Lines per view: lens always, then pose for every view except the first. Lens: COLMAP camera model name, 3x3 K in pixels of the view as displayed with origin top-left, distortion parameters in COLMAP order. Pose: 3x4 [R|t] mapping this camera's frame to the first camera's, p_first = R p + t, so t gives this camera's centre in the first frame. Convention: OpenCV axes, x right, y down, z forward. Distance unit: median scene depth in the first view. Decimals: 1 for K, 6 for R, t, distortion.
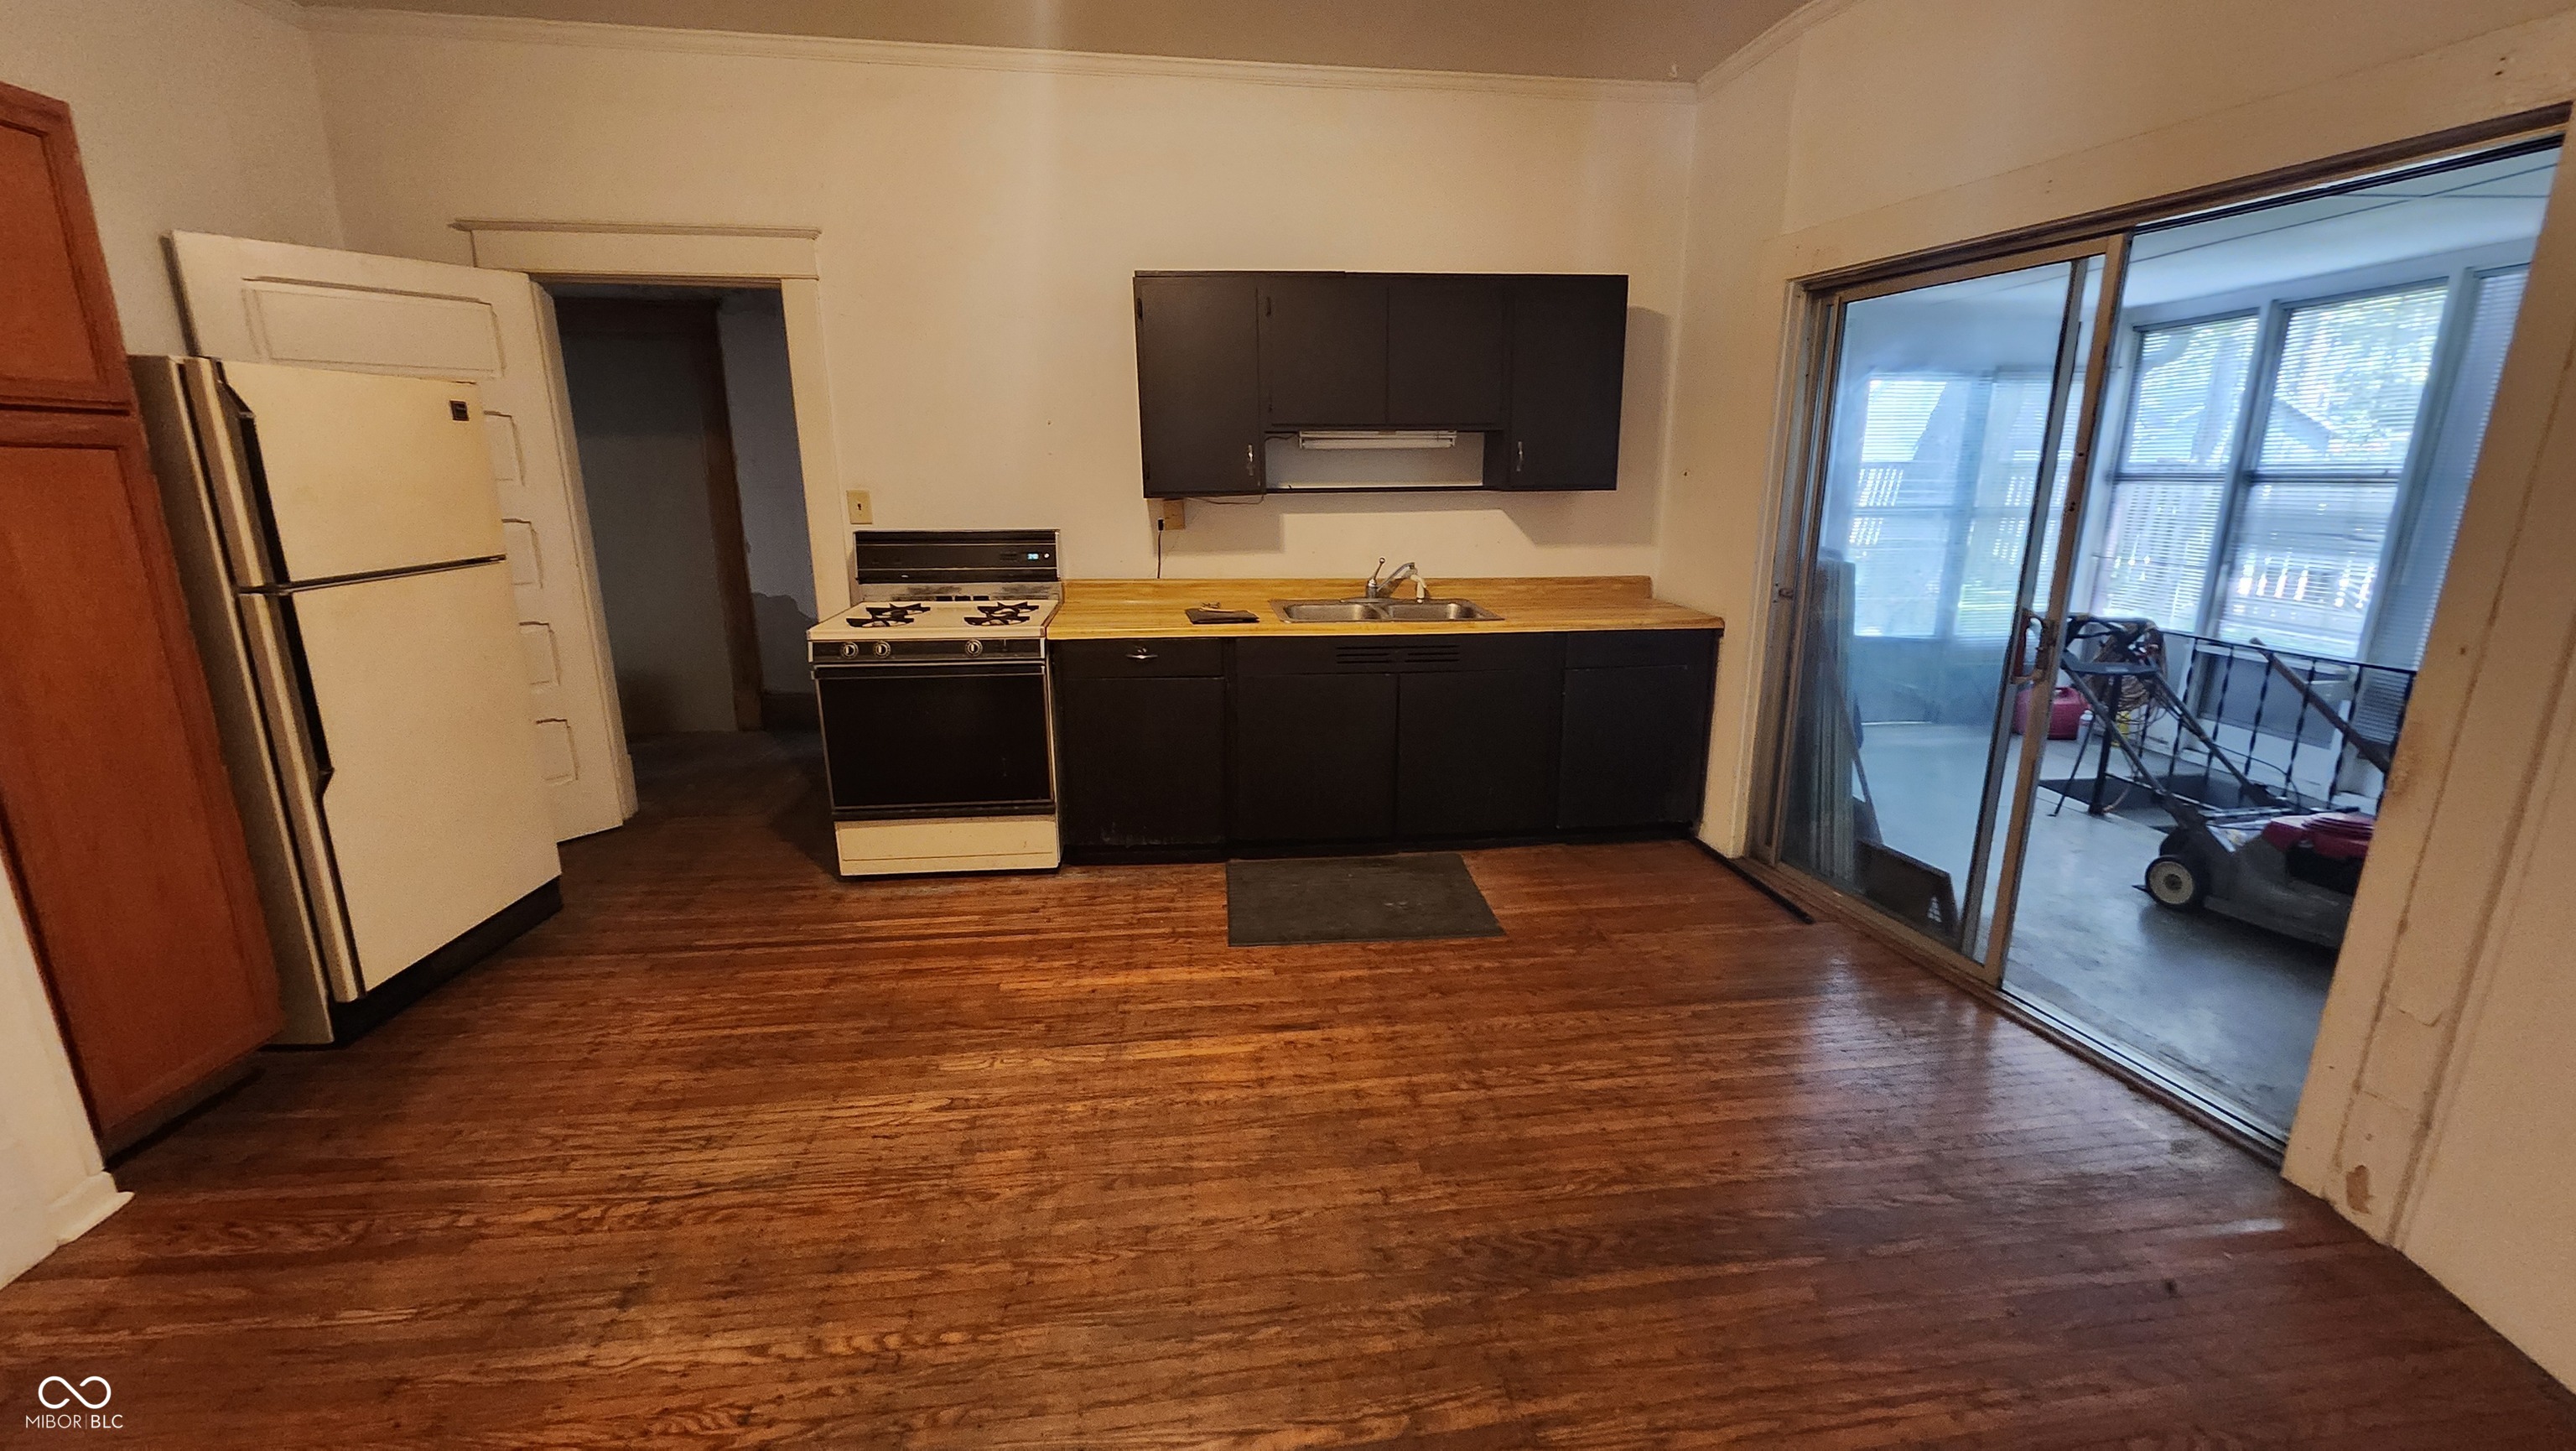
lens RADIAL K [[1010.7, 0, 1292.3], [0, 1010.7, 712.3], [0, 0, 1]] dist [-0.000291, 0.000054]
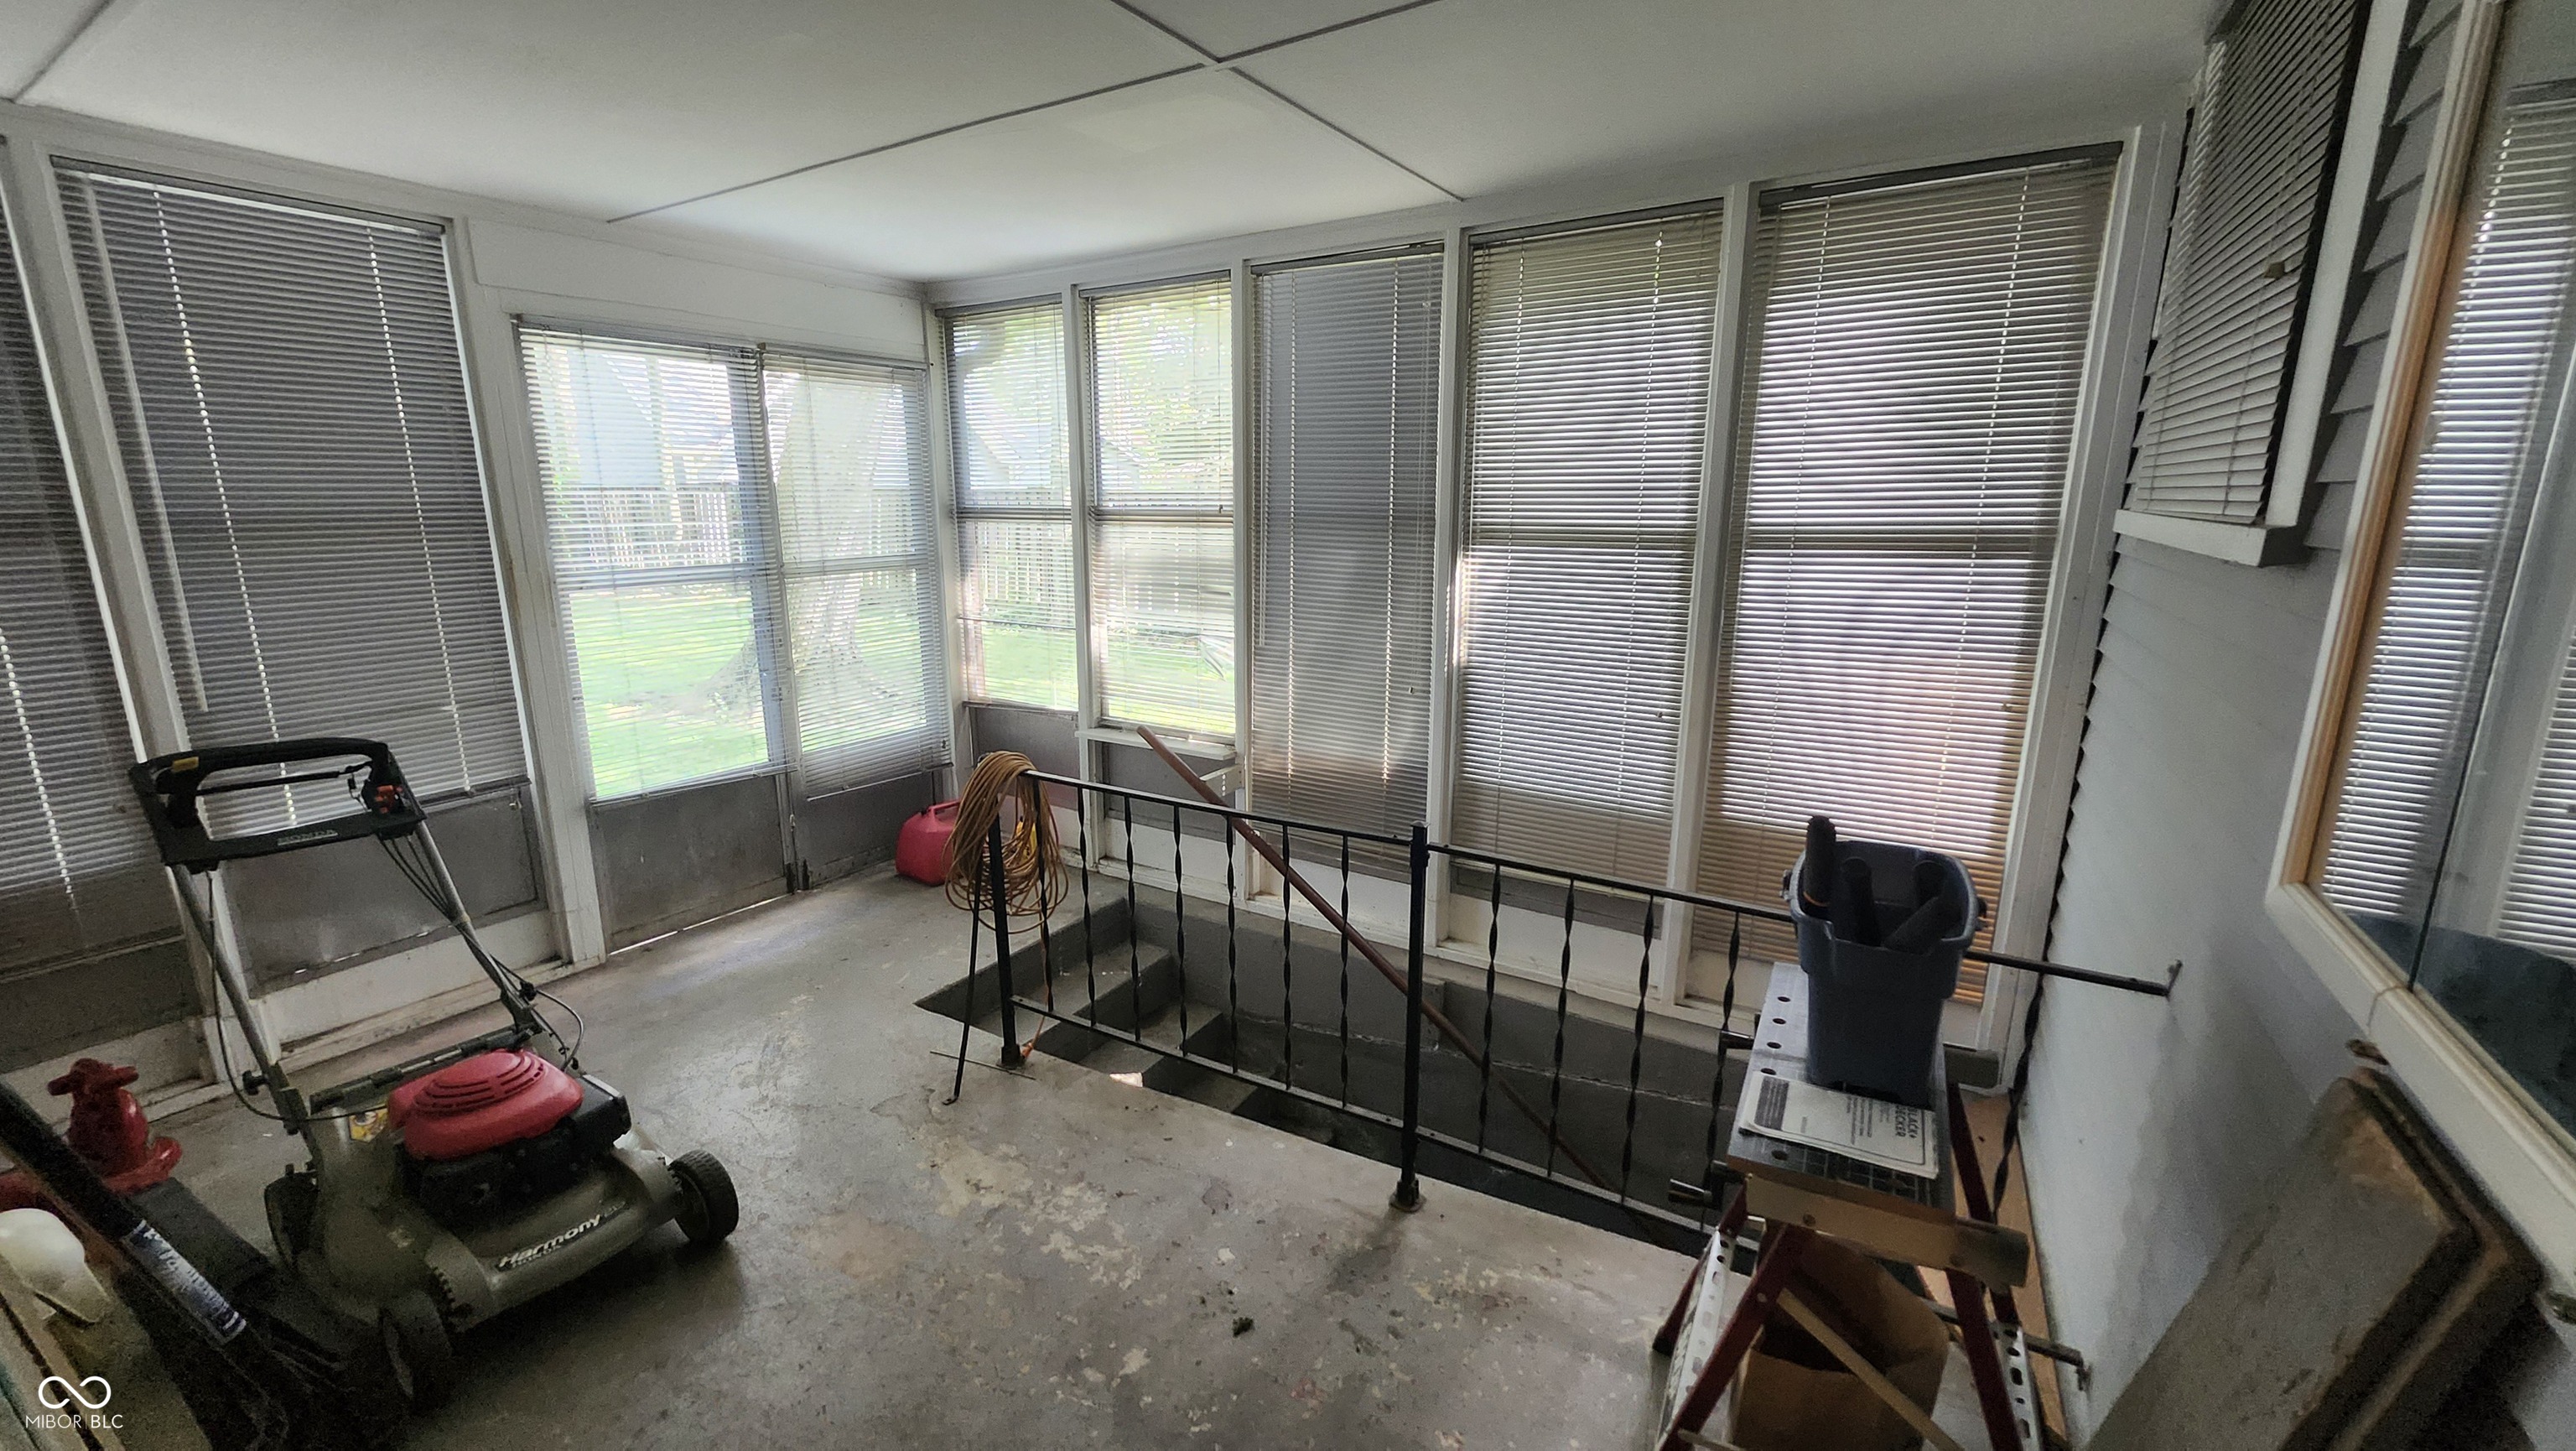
lens RADIAL K [[1010.7, 0, 1292.3], [0, 1010.7, 712.3], [0, 0, 1]] dist [-0.000291, 0.000054]
pose [[0.592666, -0.155718, 0.790253, 0.432110], [0.184801, 0.981249, 0.054758, -0.106512], [-0.783961, 0.113587, 0.610330, 0.458230]]
